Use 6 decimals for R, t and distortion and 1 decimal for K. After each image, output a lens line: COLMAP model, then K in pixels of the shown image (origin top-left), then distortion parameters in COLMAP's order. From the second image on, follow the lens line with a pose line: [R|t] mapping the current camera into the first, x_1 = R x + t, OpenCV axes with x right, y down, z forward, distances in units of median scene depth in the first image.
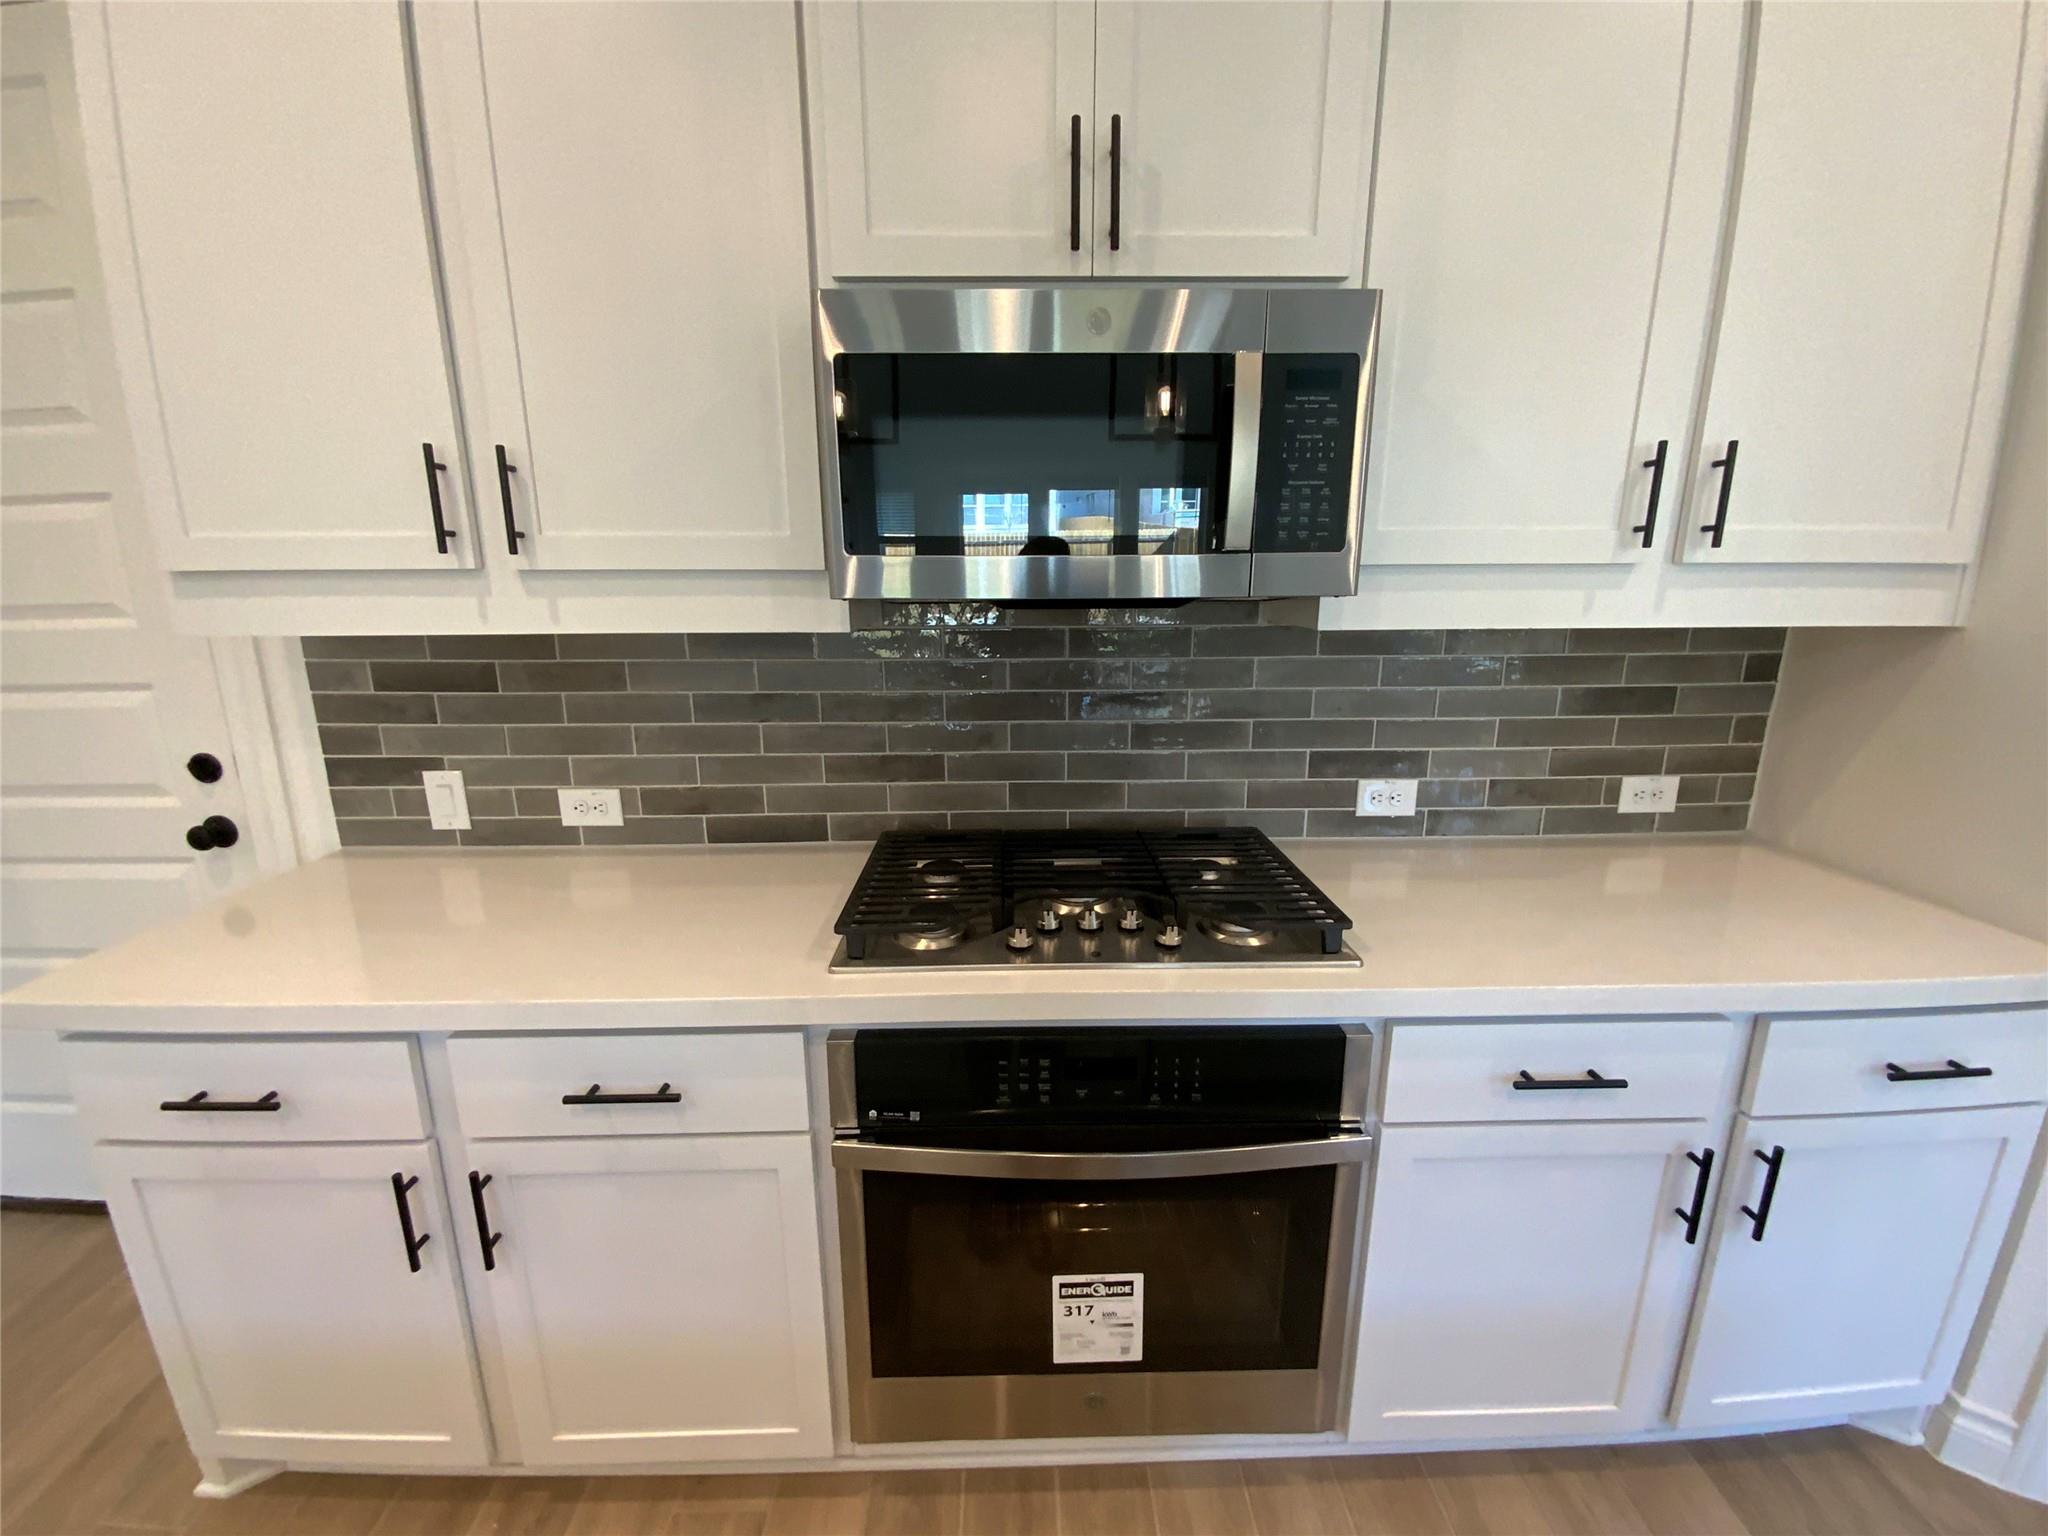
lens RADIAL K [[830.6, 0, 1025.9], [0, 830.6, 765.3], [0, 0, 1]] dist [0.013860, -0.015407]
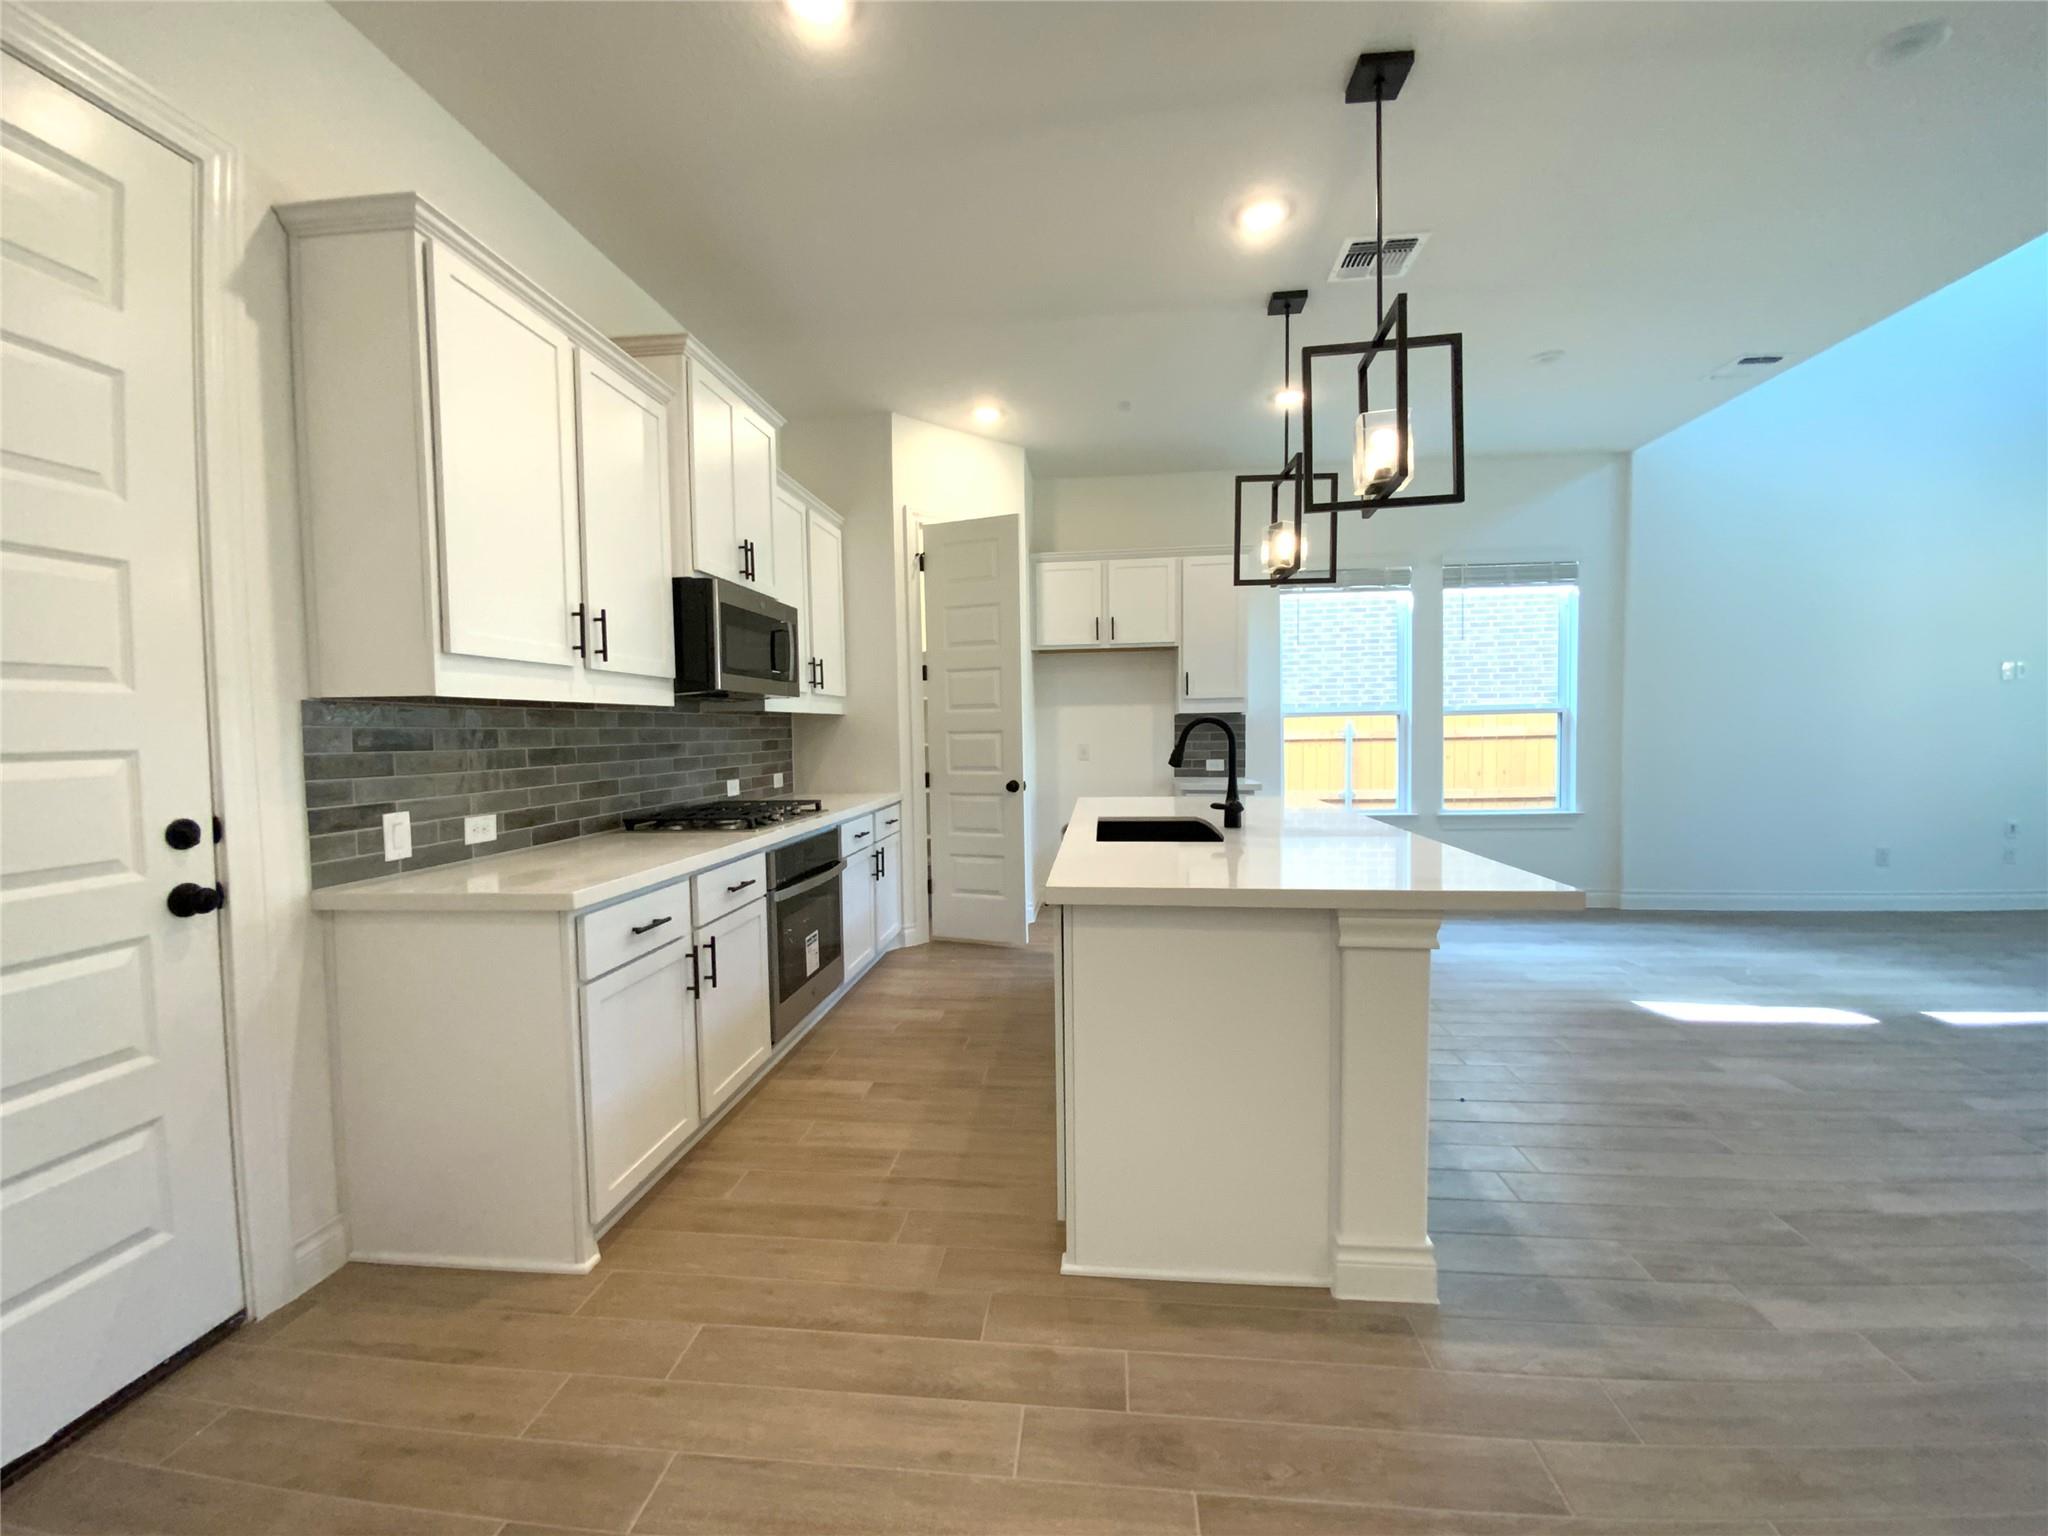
lens RADIAL K [[830.6, 0, 1025.9], [0, 830.6, 765.3], [0, 0, 1]] dist [0.013860, -0.015407]
pose [[0.125719, -0.041390, 0.991202, -1.840690], [0.231300, 0.972817, 0.011285, 0.145848], [-0.964725, 0.227847, 0.131875, -0.130111]]
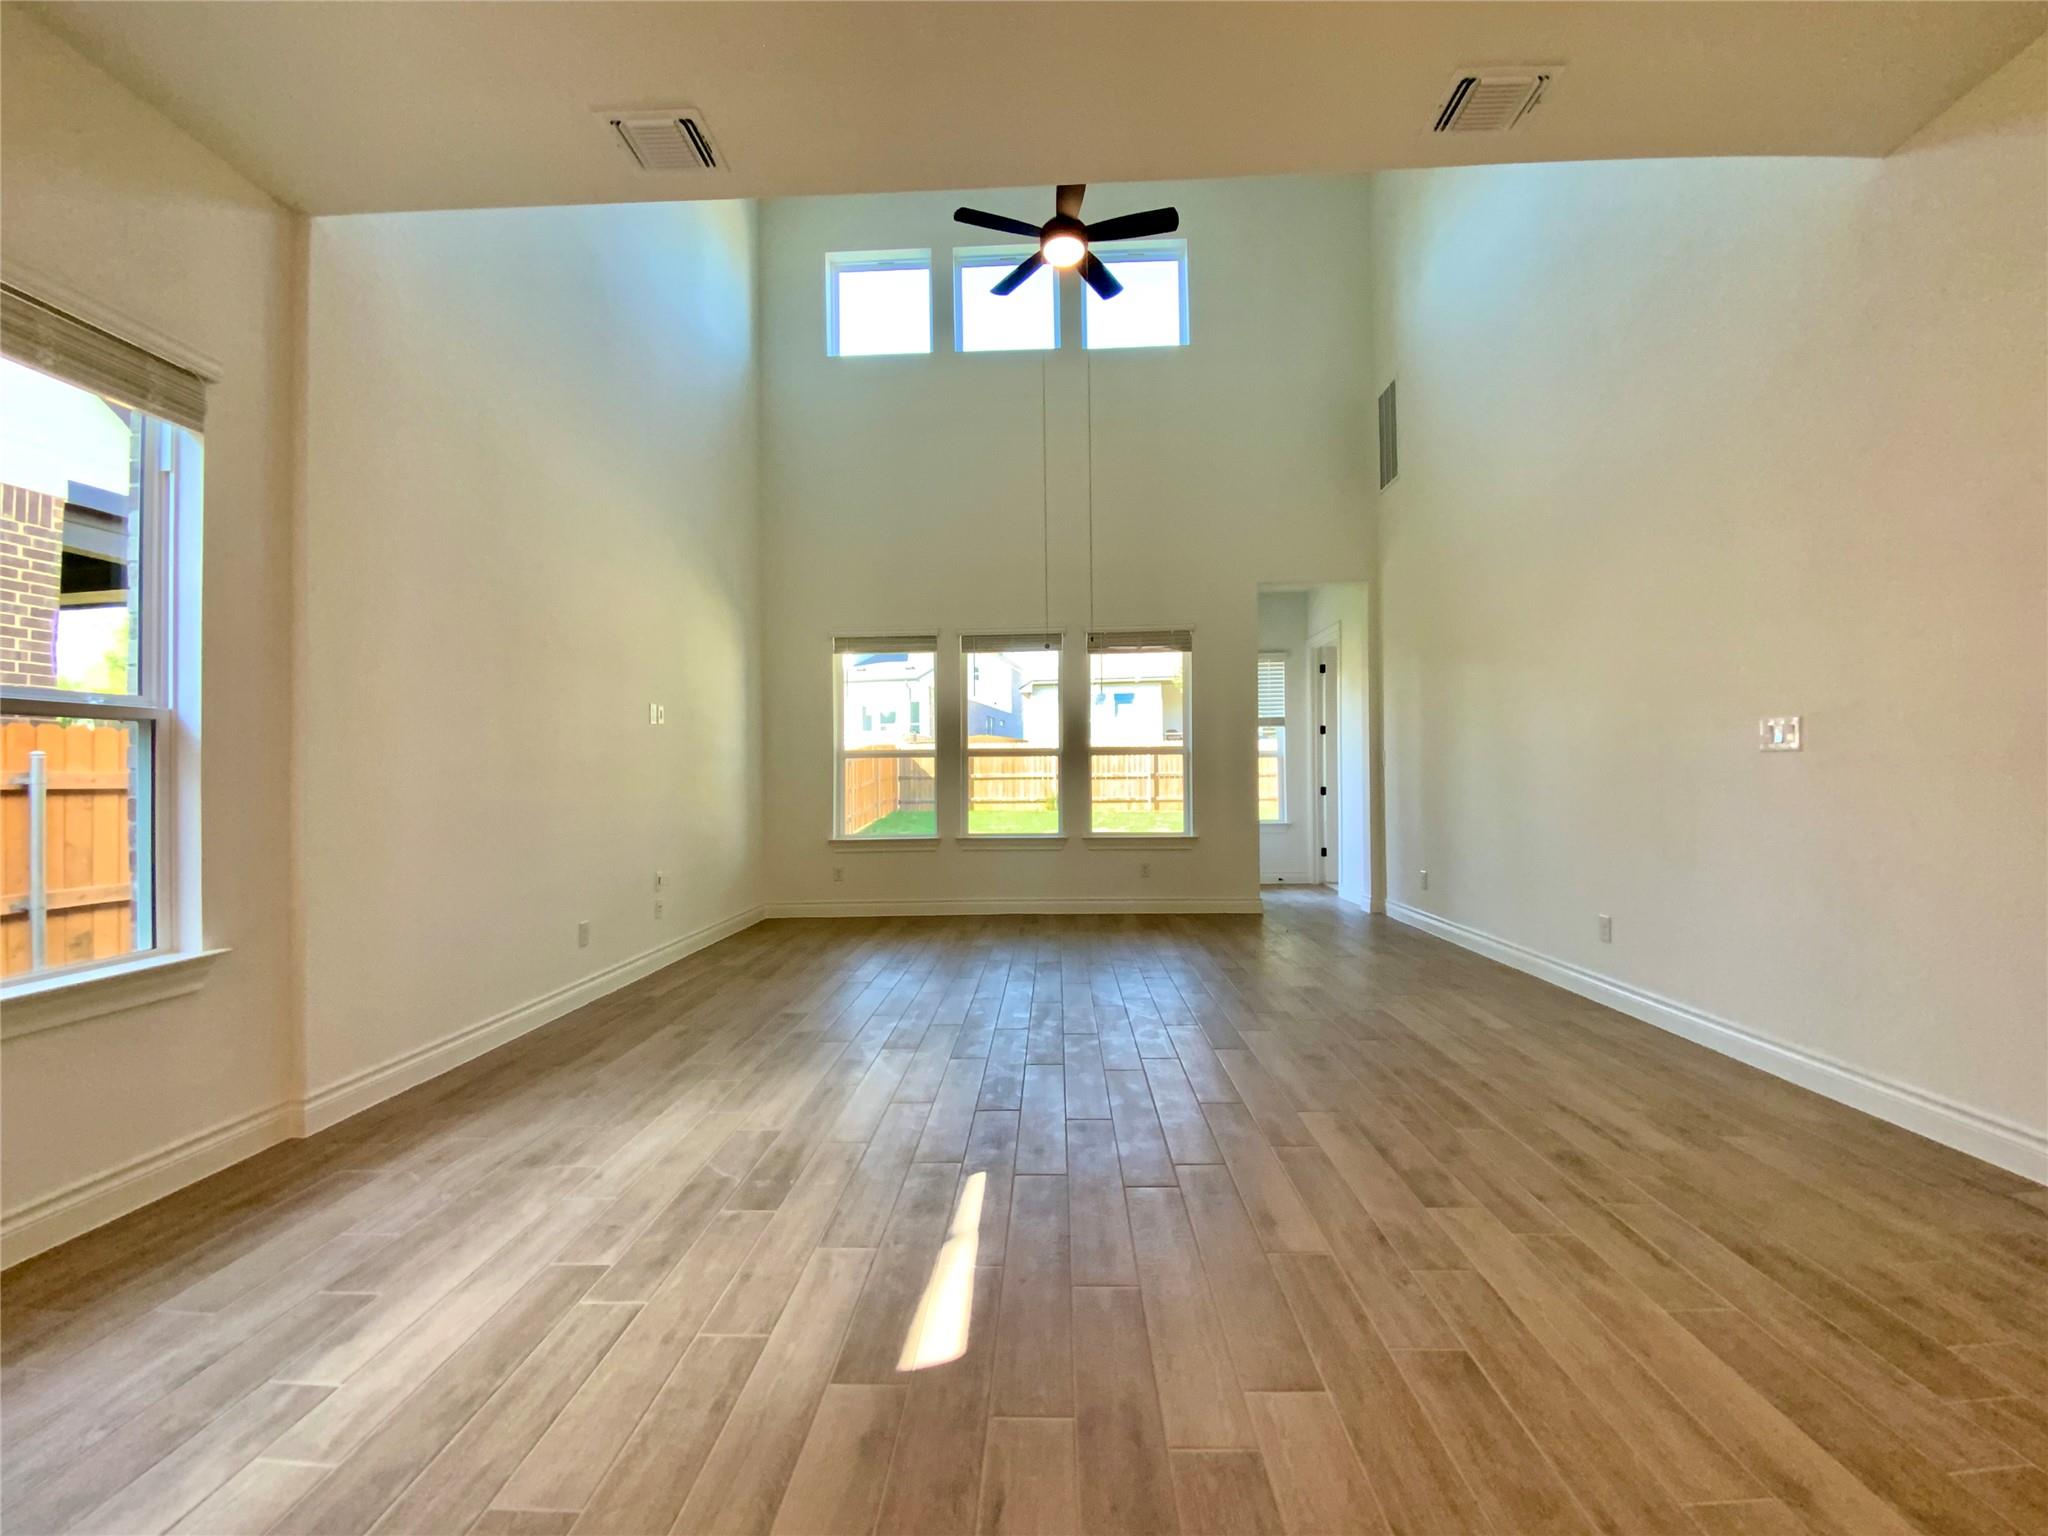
lens RADIAL K [[830.6, 0, 1025.9], [0, 830.6, 765.3], [0, 0, 1]] dist [0.013860, -0.015407]
pose [[-0.998303, 0.015214, 0.056209, 0.231514], [0.026196, 0.979412, 0.200165, 0.313988], [-0.052006, 0.201298, -0.978149, -0.514381]]
